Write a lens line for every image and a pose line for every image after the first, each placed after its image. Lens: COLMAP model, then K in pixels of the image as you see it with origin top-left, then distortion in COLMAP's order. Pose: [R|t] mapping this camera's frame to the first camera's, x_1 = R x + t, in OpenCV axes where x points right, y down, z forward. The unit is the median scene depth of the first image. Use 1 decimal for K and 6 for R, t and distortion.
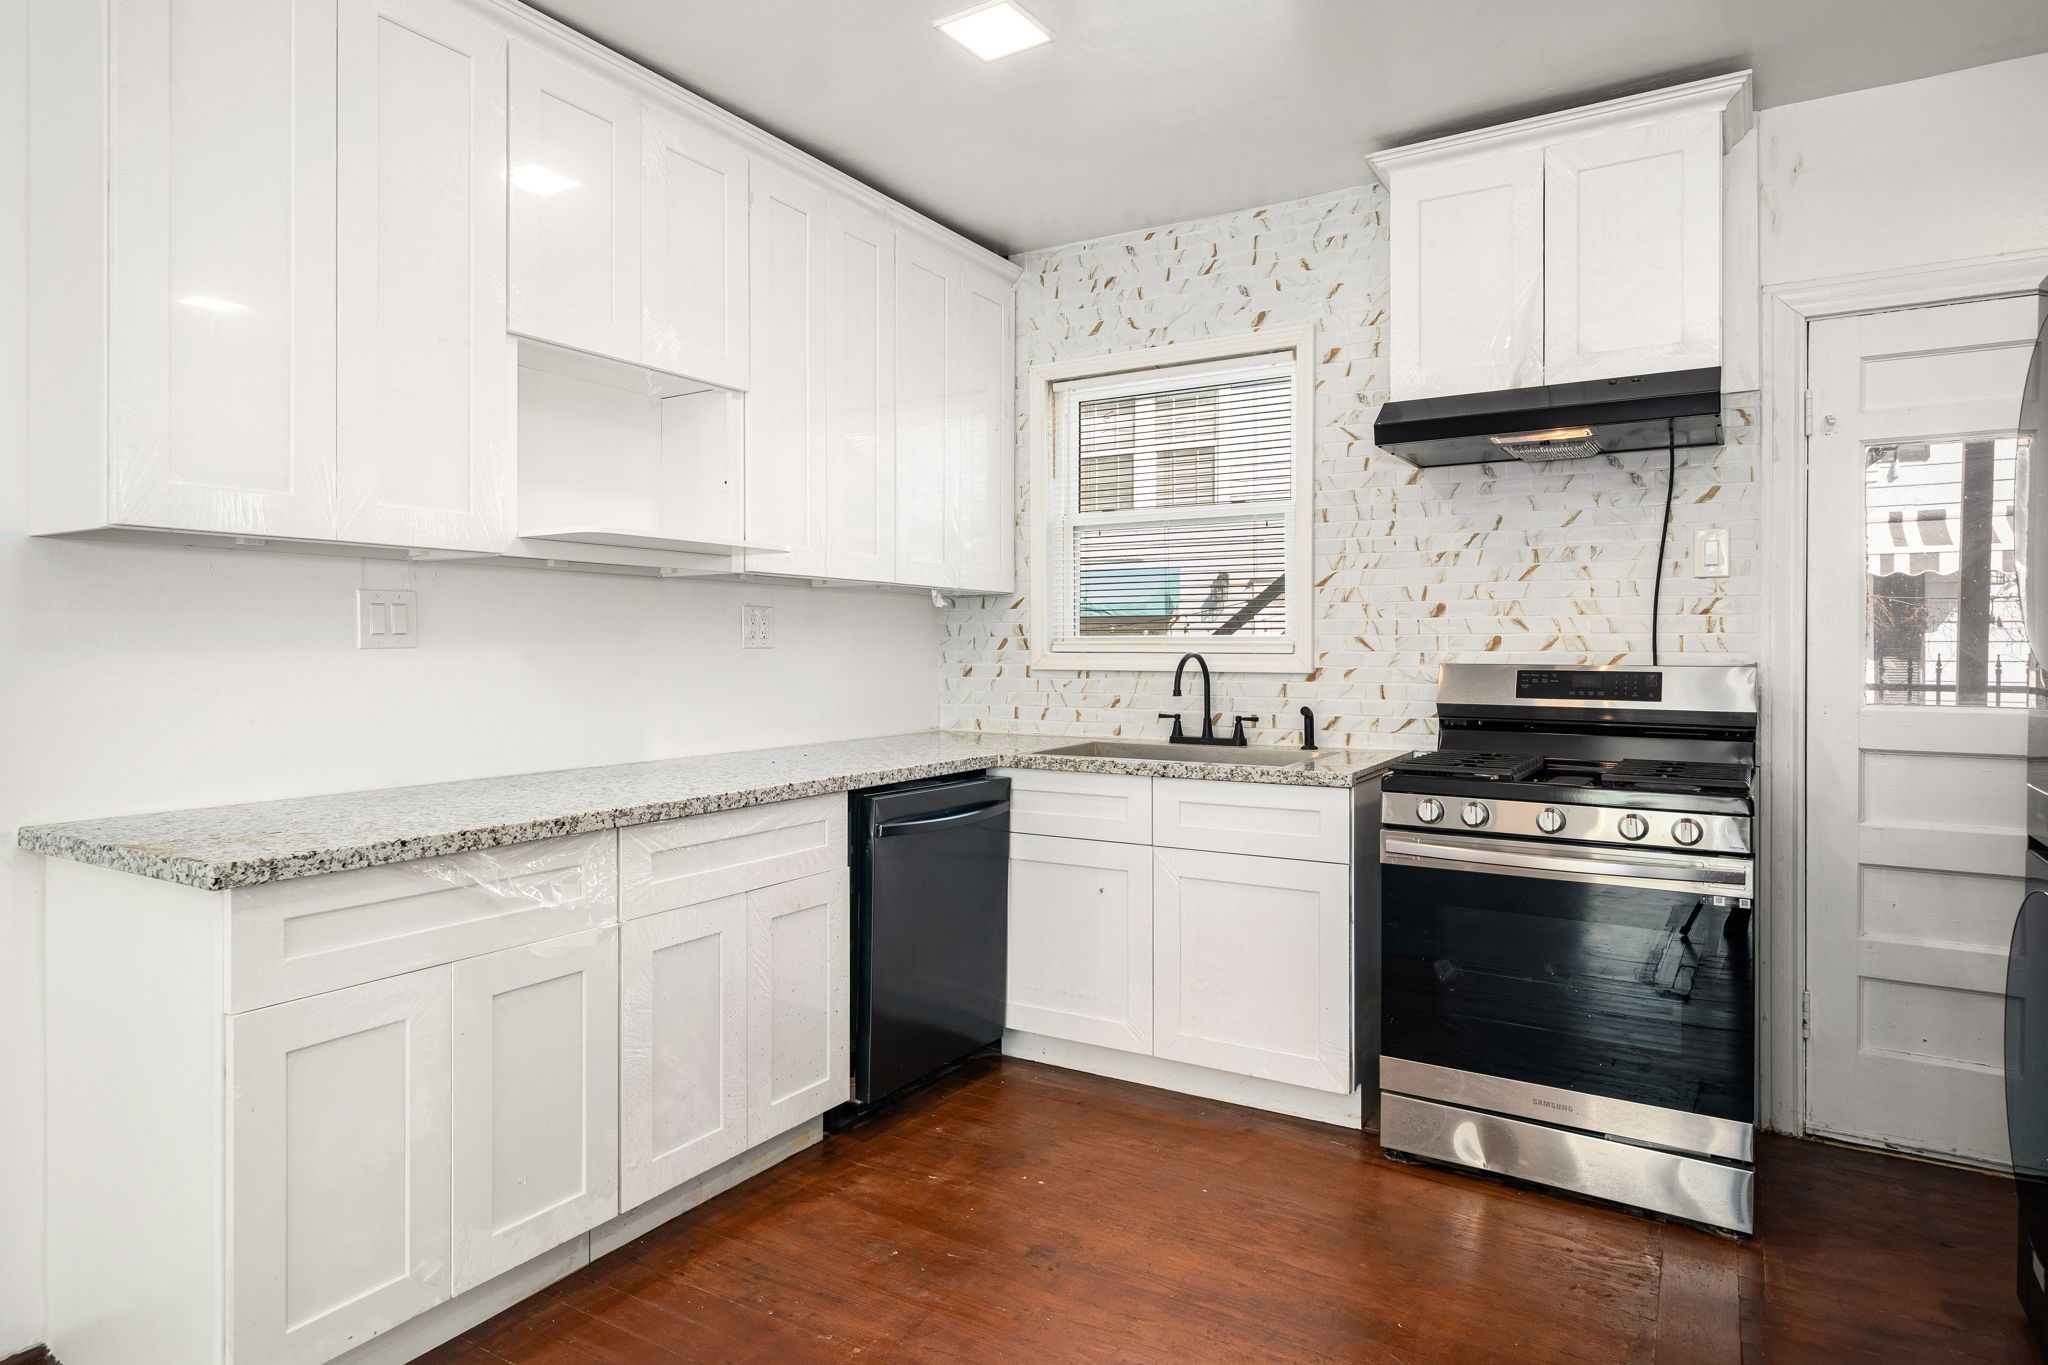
lens RADIAL K [[1176.6, 0, 1017.2], [0, 1176.6, 646.8], [0, 0, 1]] dist [0.002701, 0.000690]
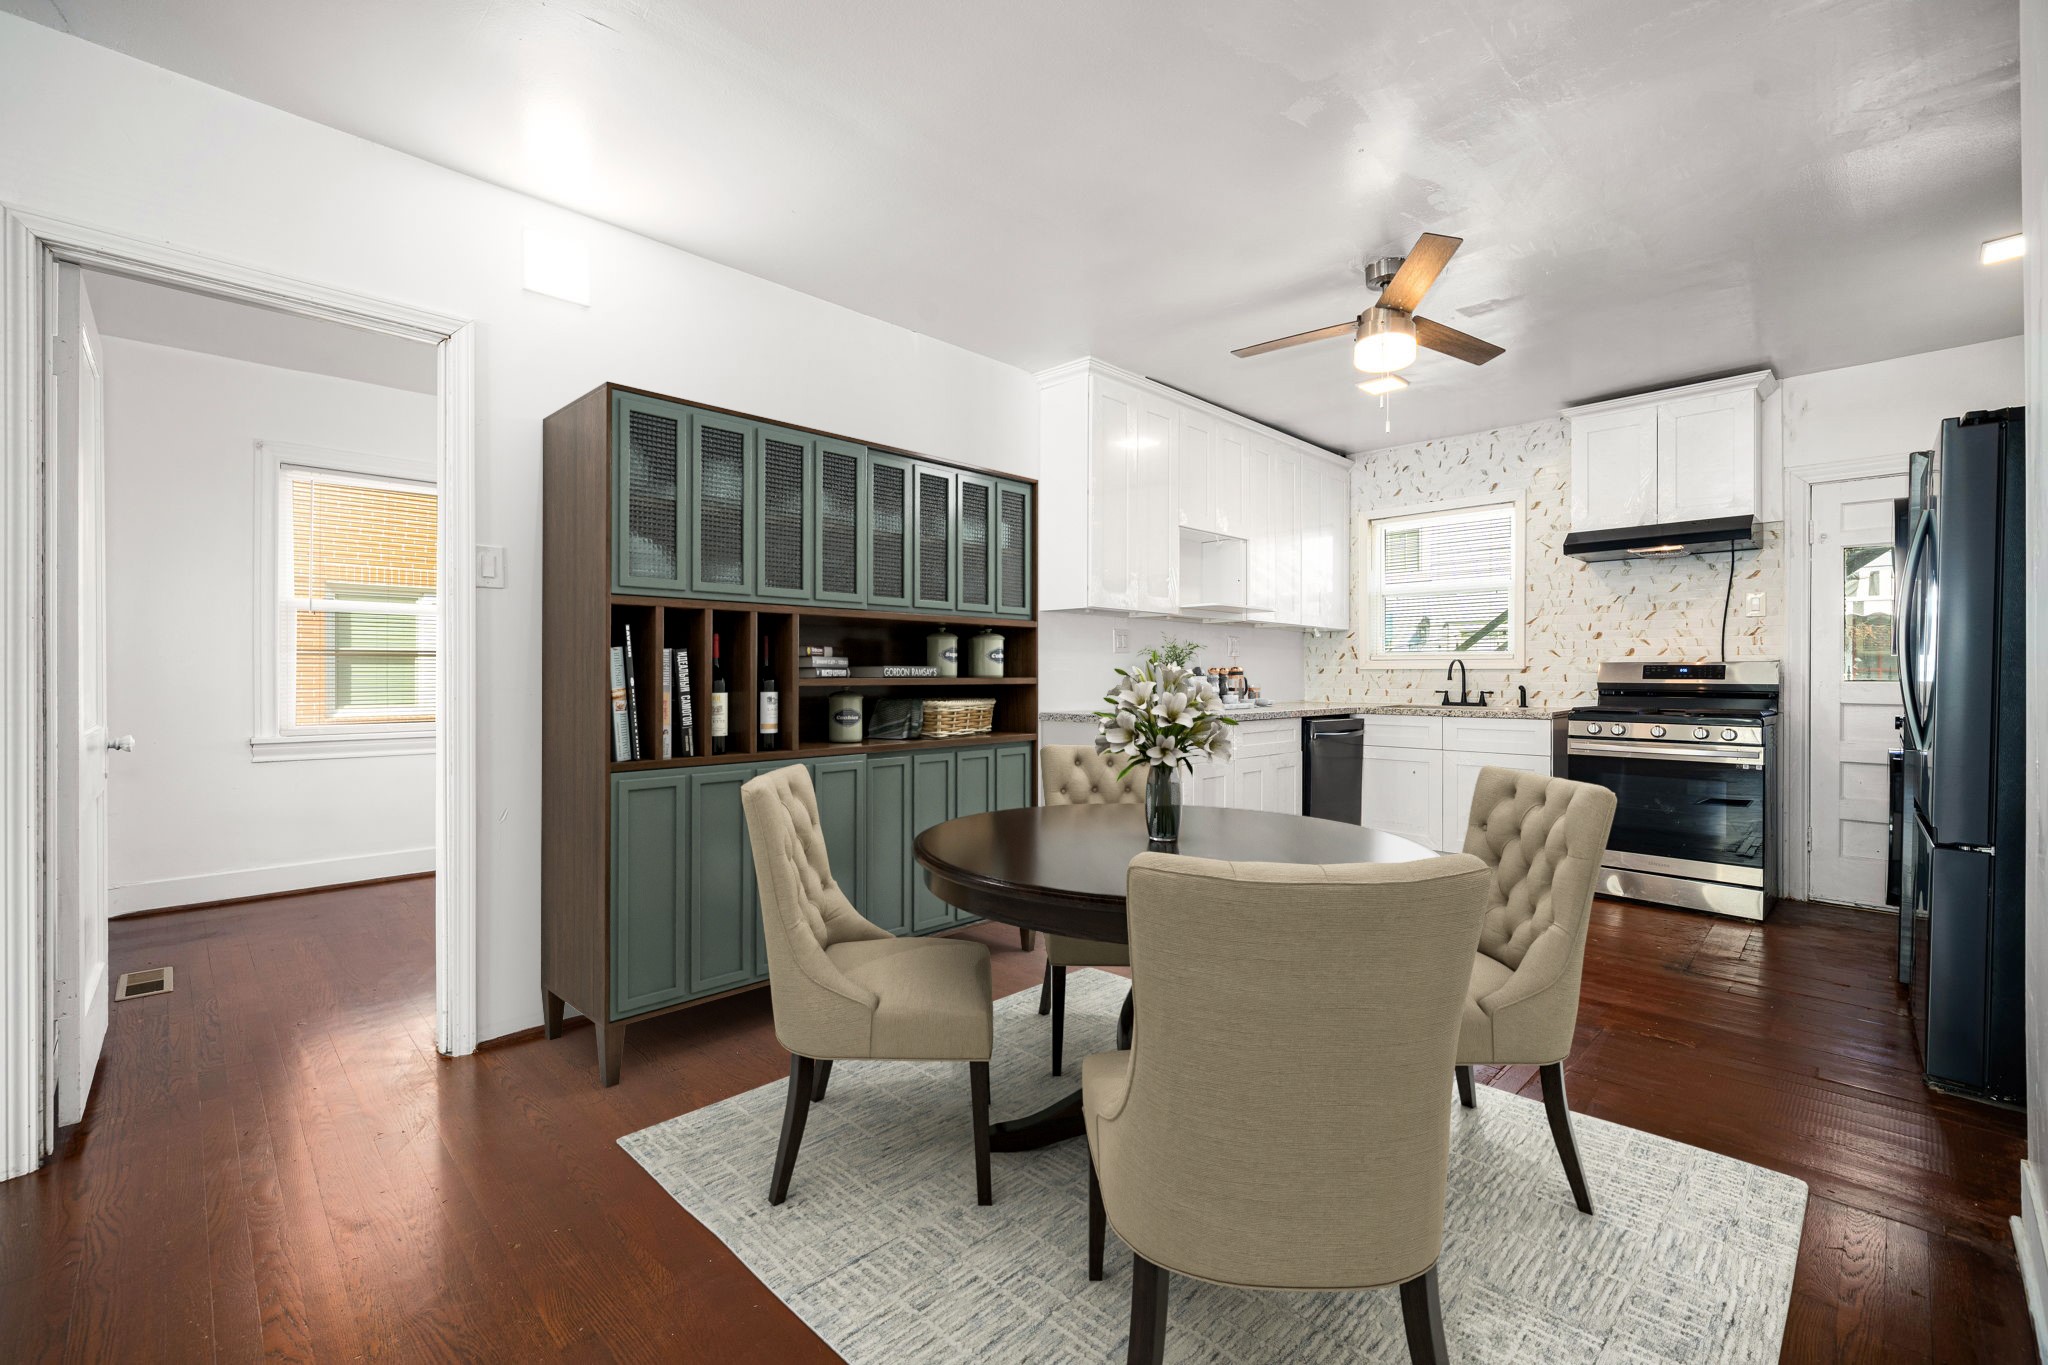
lens RADIAL K [[863.5, 0, 1019.0], [0, 863.5, 674.9], [0, 0, 1]] dist [-0.001423, -0.000326]
pose [[0.970742, 0.001090, -0.240122, -0.234112], [-0.001280, 0.999999, -0.000637, 0.037068], [0.240121, 0.000926, 0.970743, -0.628476]]
